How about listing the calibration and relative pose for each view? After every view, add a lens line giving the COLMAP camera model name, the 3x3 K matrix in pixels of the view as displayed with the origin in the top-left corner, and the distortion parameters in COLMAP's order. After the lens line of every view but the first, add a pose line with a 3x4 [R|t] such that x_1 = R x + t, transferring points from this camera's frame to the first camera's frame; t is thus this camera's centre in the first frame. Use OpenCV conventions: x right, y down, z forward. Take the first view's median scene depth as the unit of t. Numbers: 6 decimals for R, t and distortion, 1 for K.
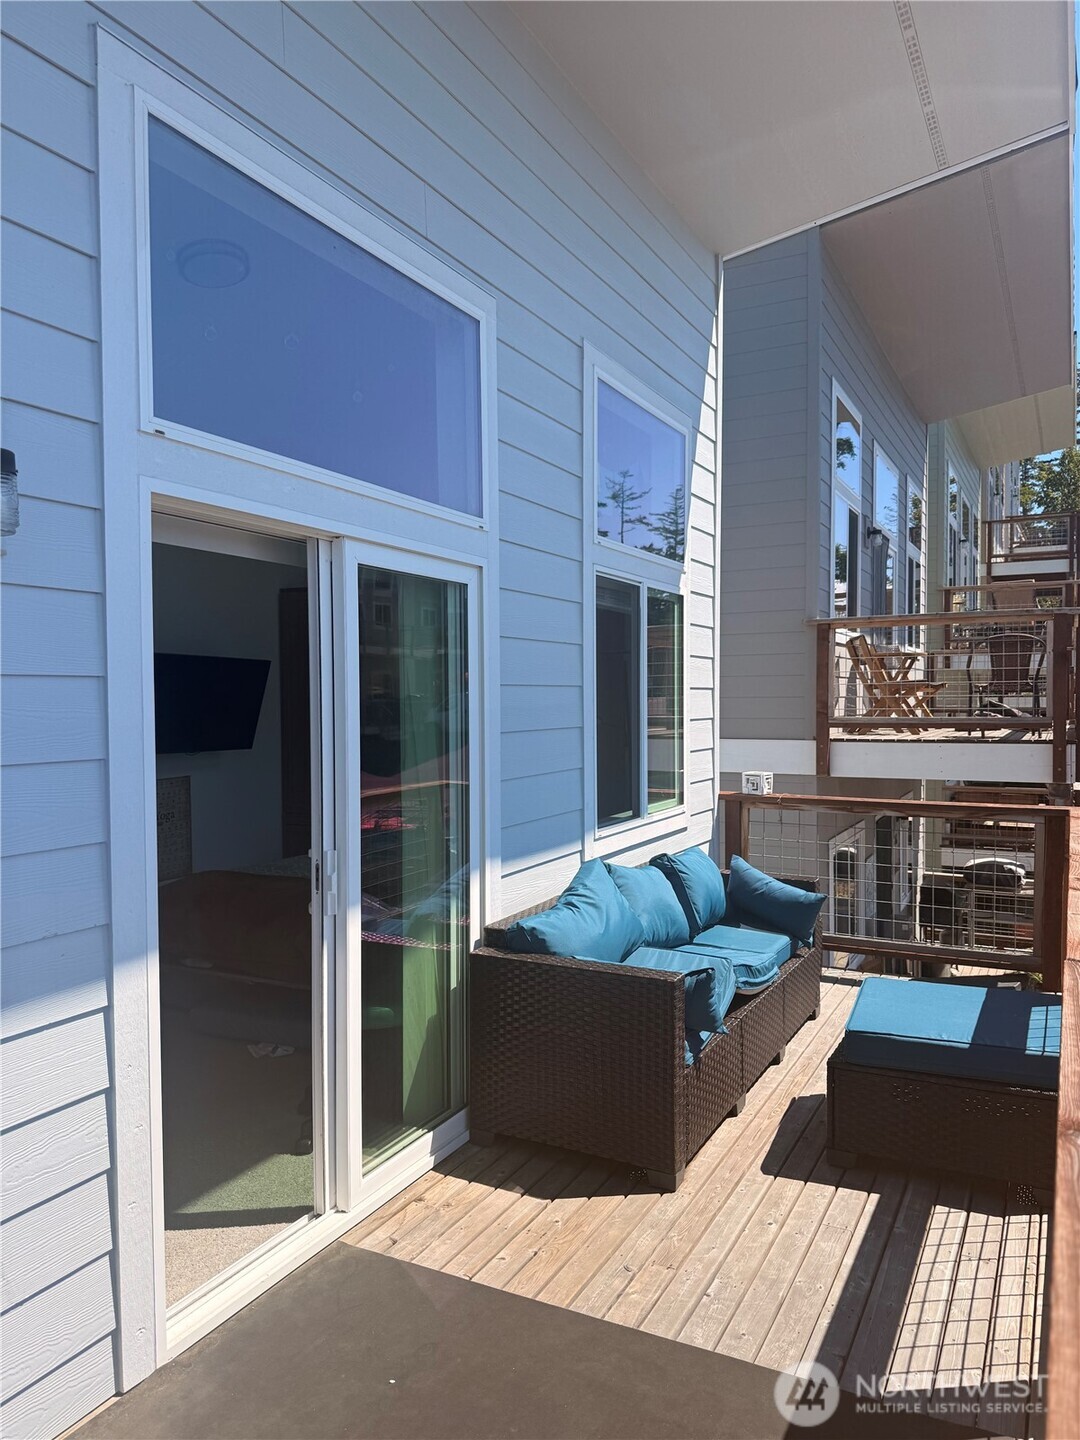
lens RADIAL K [[1044.3, 0, 540.0], [0, 1044.3, 720.0], [0, 0, 1]] dist [-0.001336, -0.001805]
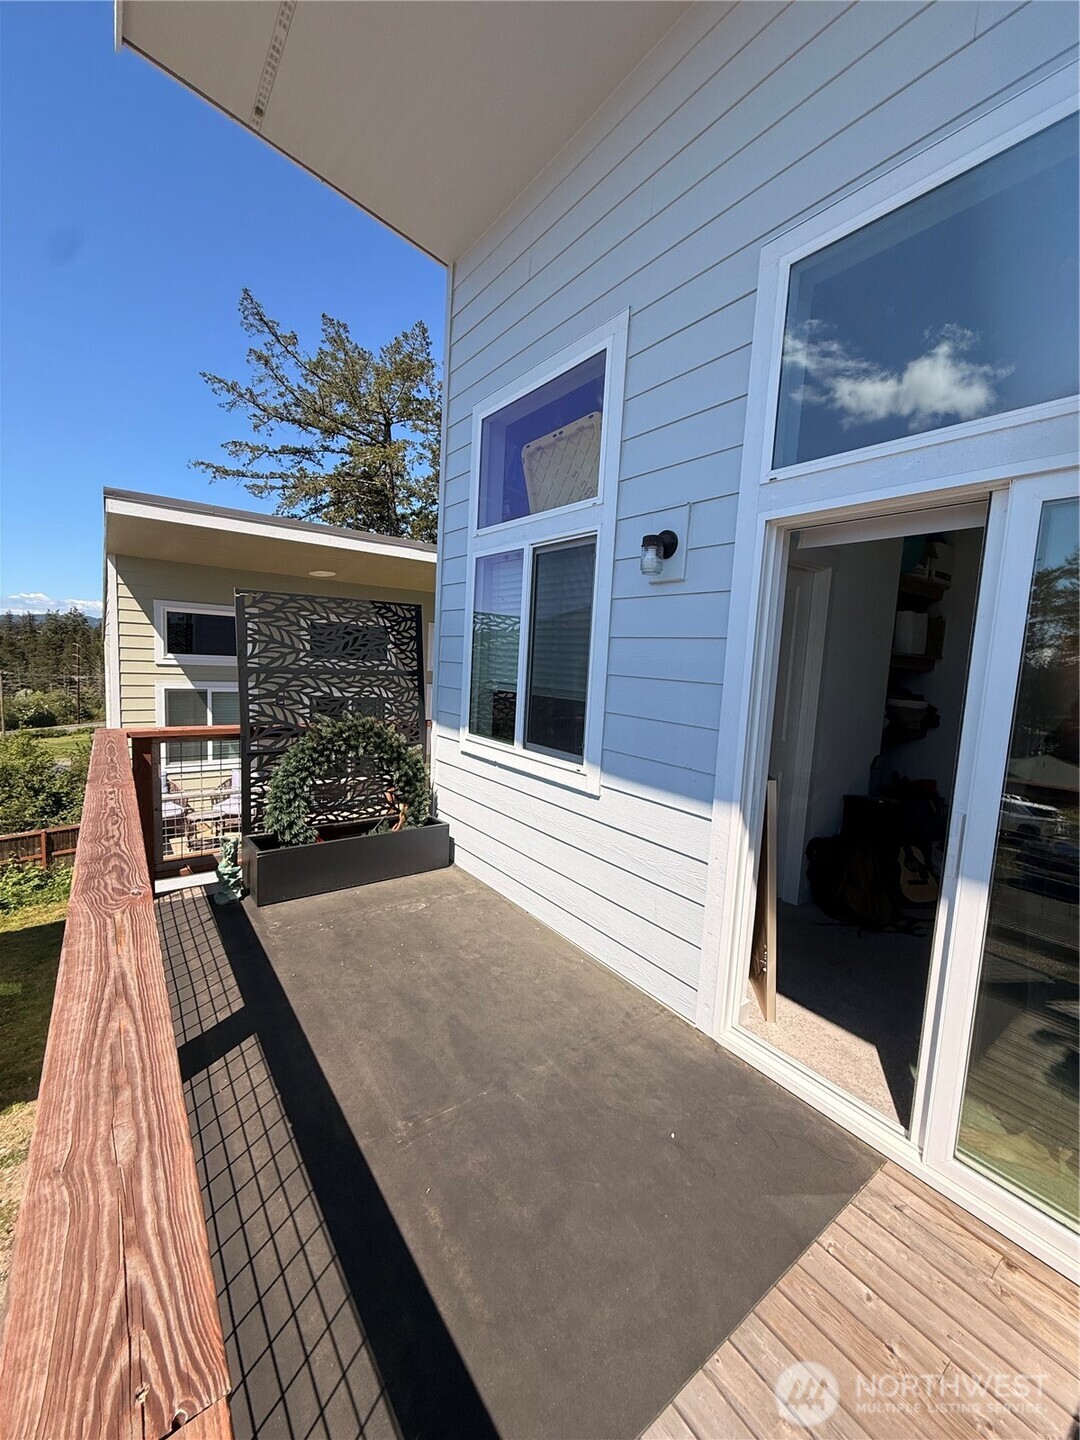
lens RADIAL K [[572.2, 0, 536.0], [0, 572.2, 717.5], [0, 0, 1]] dist [-0.001338, 0.000251]
pose [[-0.435576, 0.071713, -0.897291, 0.562740], [-0.085179, 0.989065, 0.120397, 0.006746], [0.896113, 0.128873, -0.424705, 1.054015]]
